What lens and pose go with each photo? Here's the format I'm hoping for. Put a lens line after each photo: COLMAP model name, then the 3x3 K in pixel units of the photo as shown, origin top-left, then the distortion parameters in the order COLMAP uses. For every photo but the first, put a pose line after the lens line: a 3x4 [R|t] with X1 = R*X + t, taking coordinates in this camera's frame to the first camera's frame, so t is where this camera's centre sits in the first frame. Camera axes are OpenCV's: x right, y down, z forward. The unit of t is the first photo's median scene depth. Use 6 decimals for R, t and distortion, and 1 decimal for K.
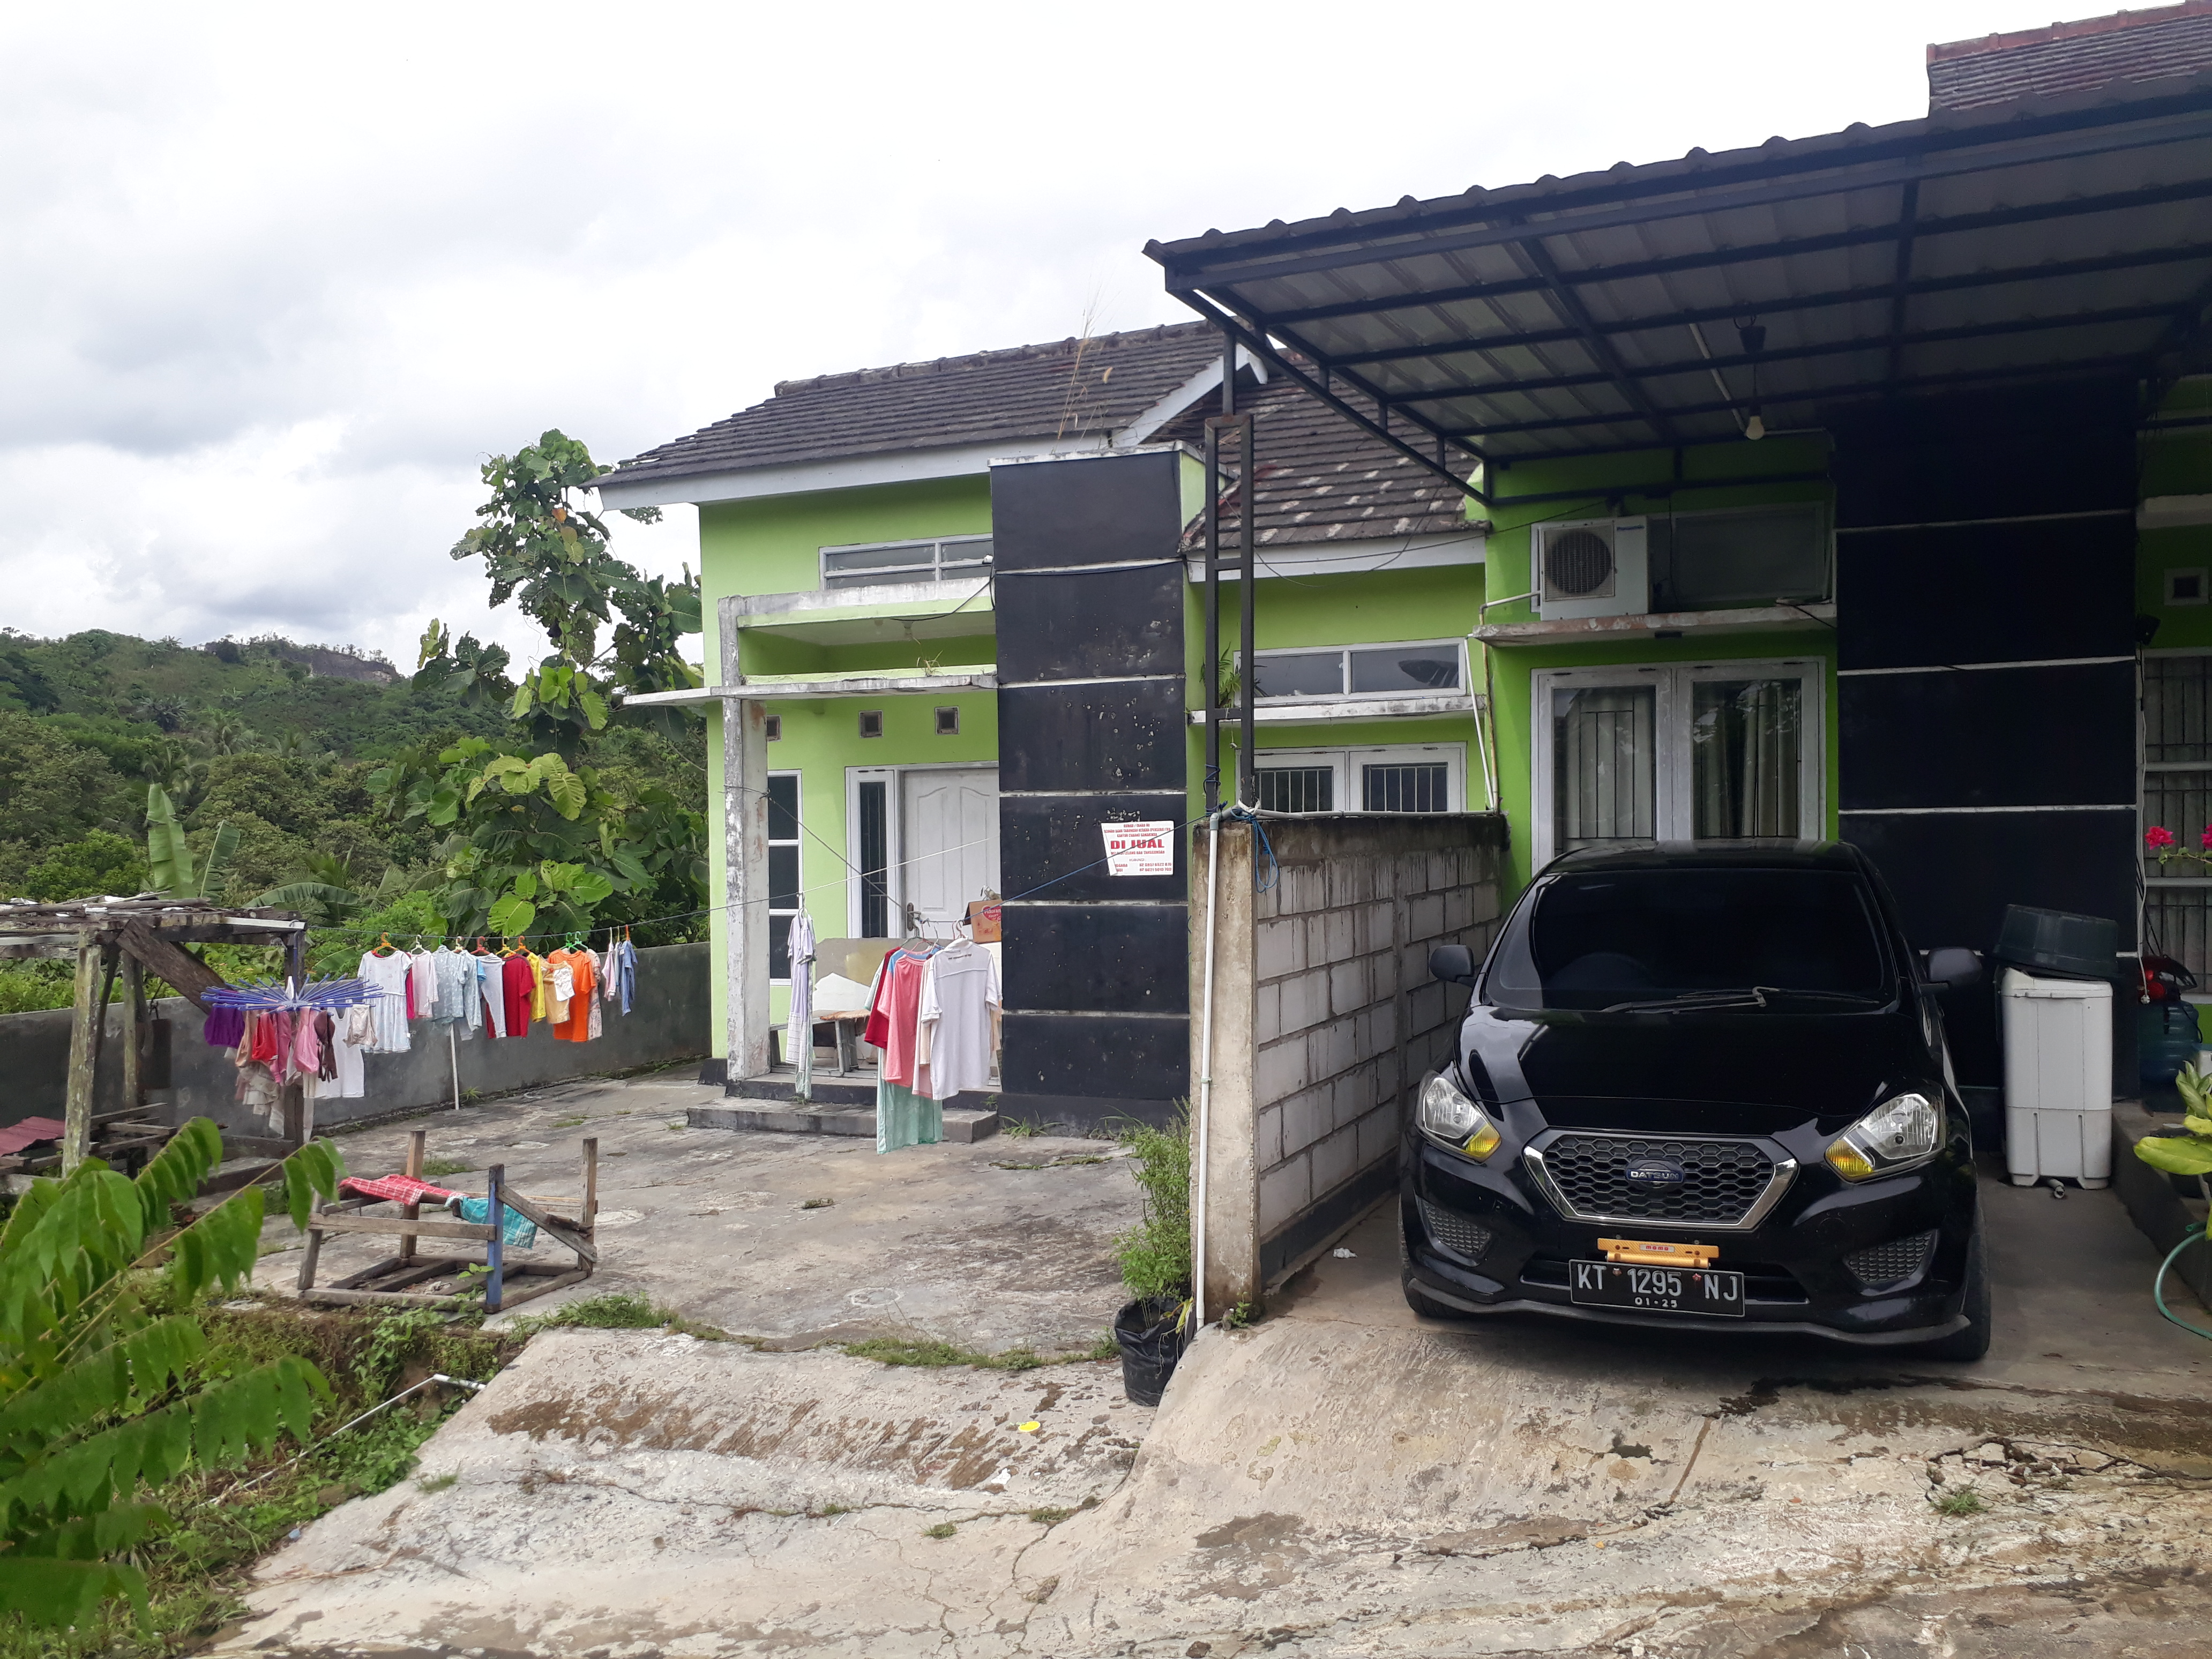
lens RADIAL K [[1755.6, 0, 1106.0], [0, 1755.6, 829.5], [0, 0, 1]] dist [0.076357, -0.124949]
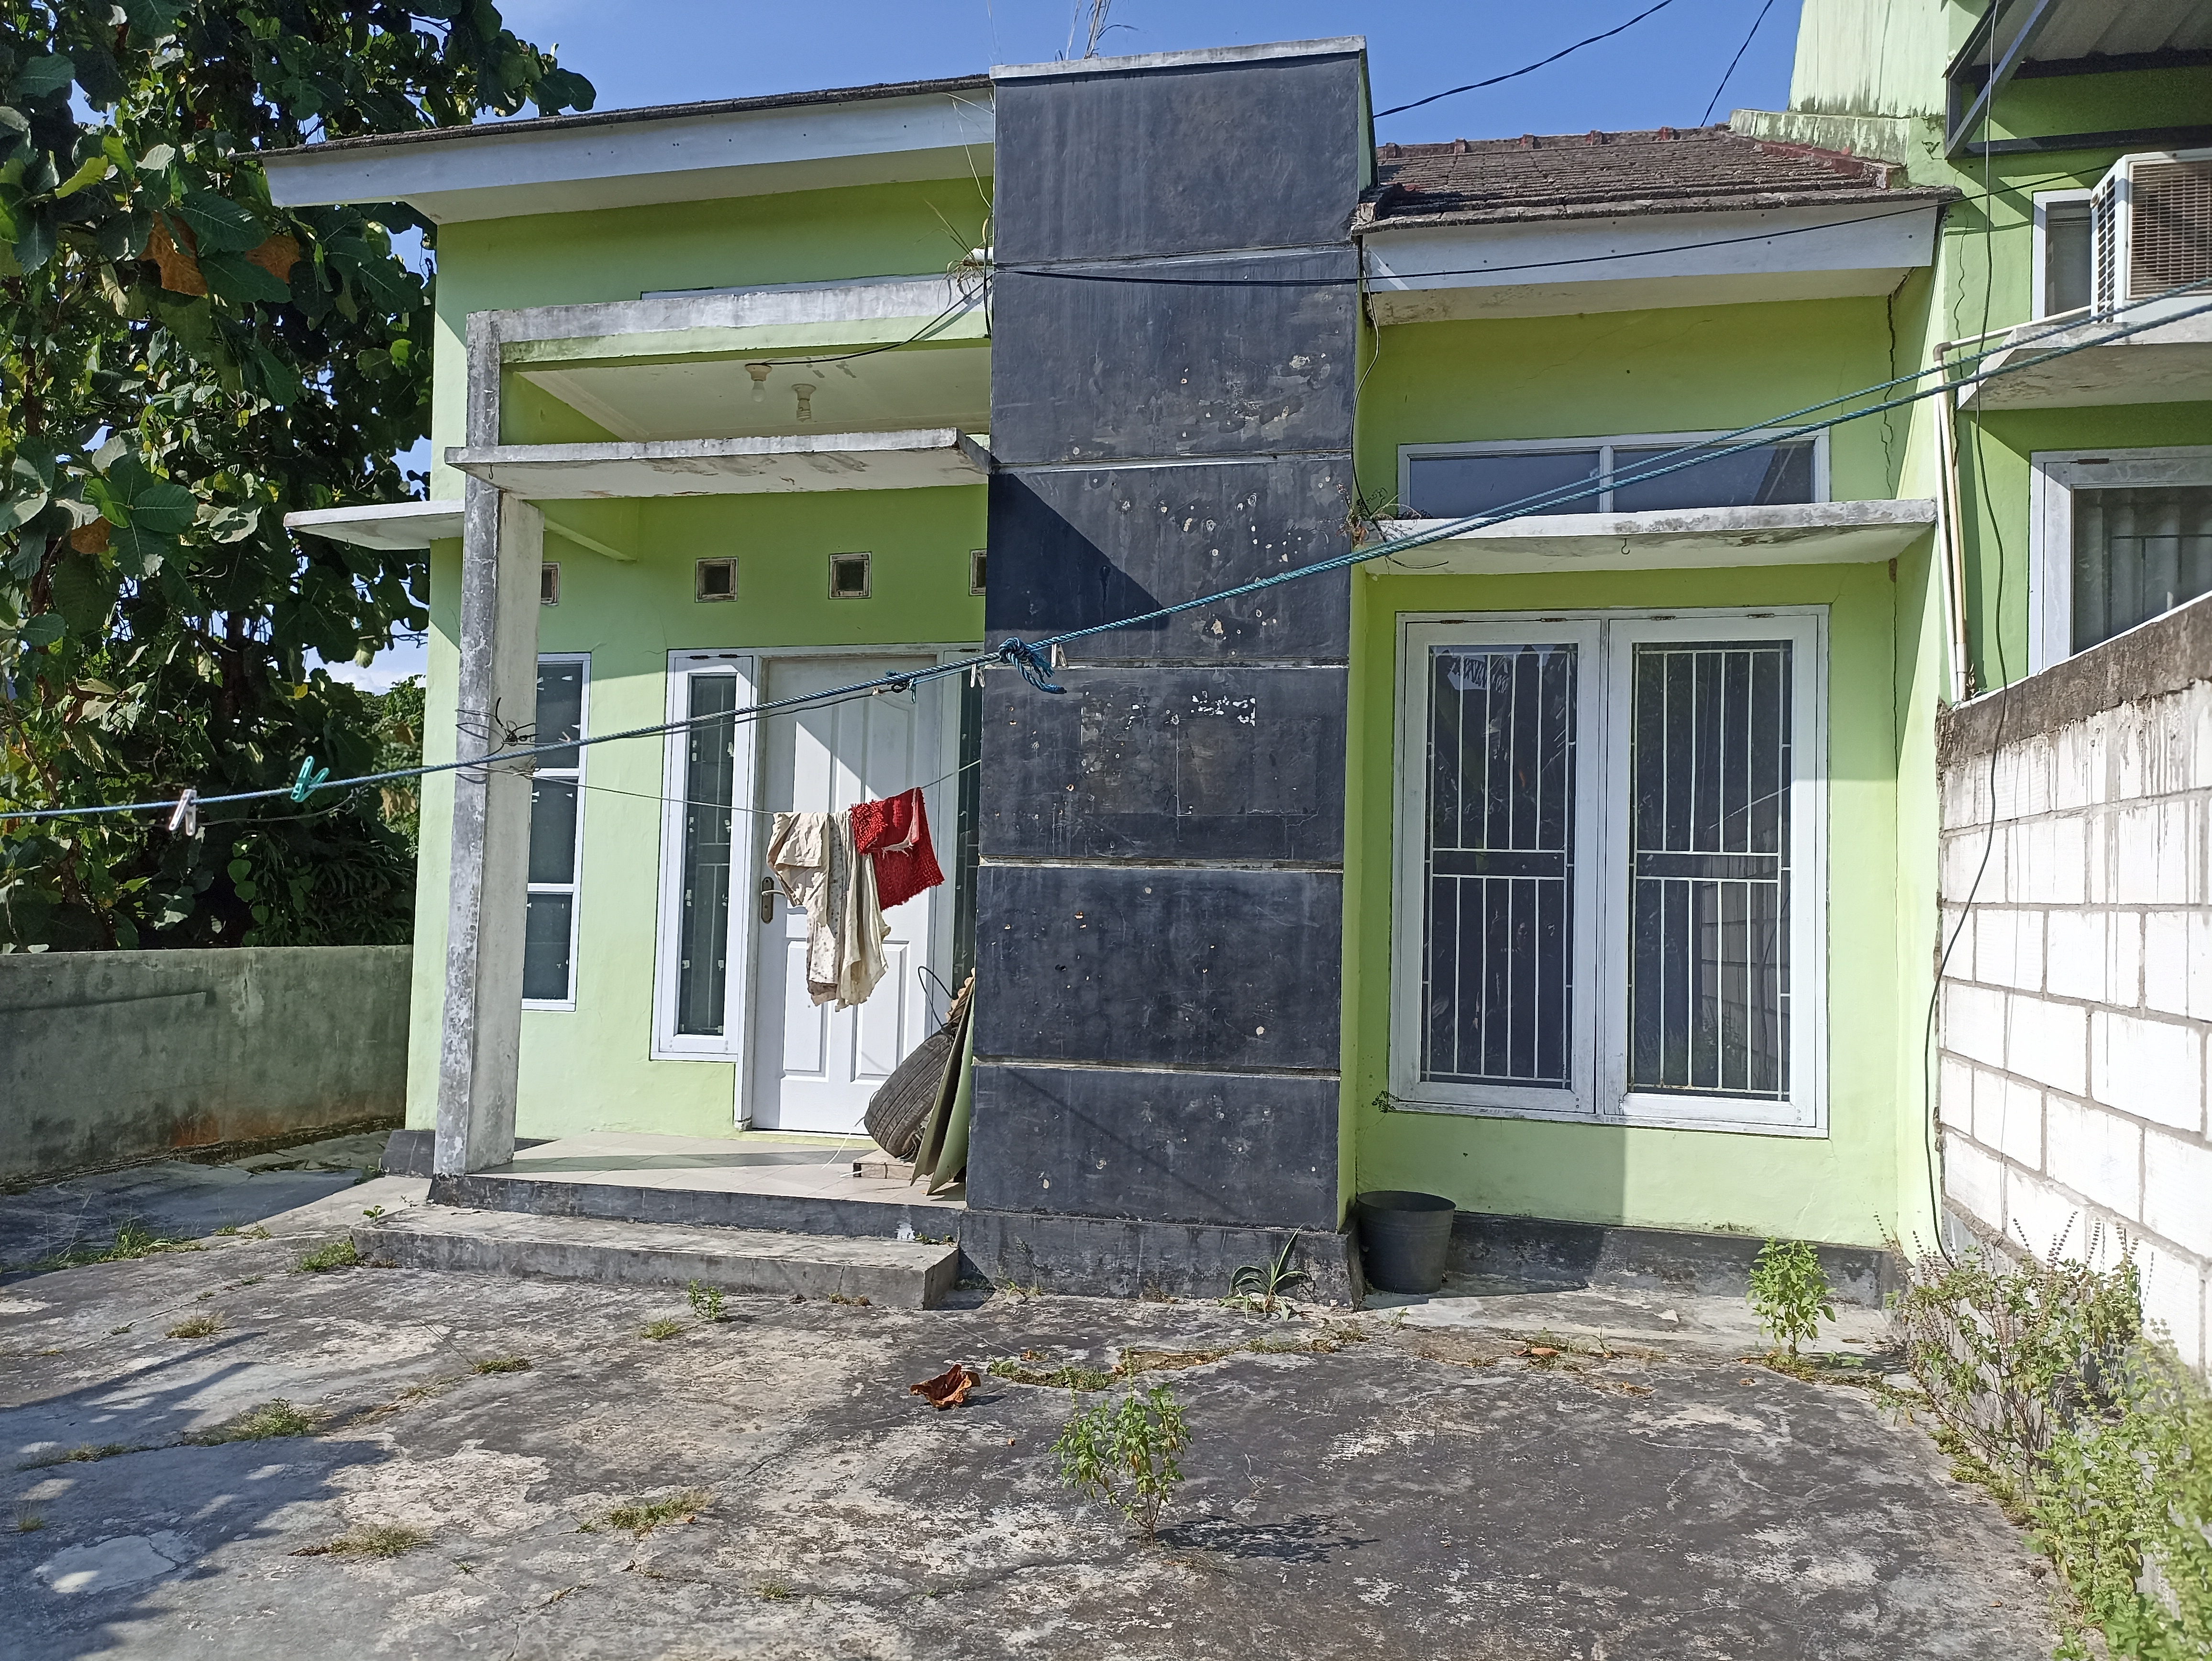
lens RADIAL K [[1606.0, 0, 1106.0], [0, 1606.0, 830.5], [0, 0, 1]] dist [-0.003592, -0.000621]
pose [[0.982744, 0.047772, 0.178694, -0.107059], [-0.037991, 0.997607, -0.057761, 0.057624], [-0.181026, 0.049976, 0.982208, 0.481297]]
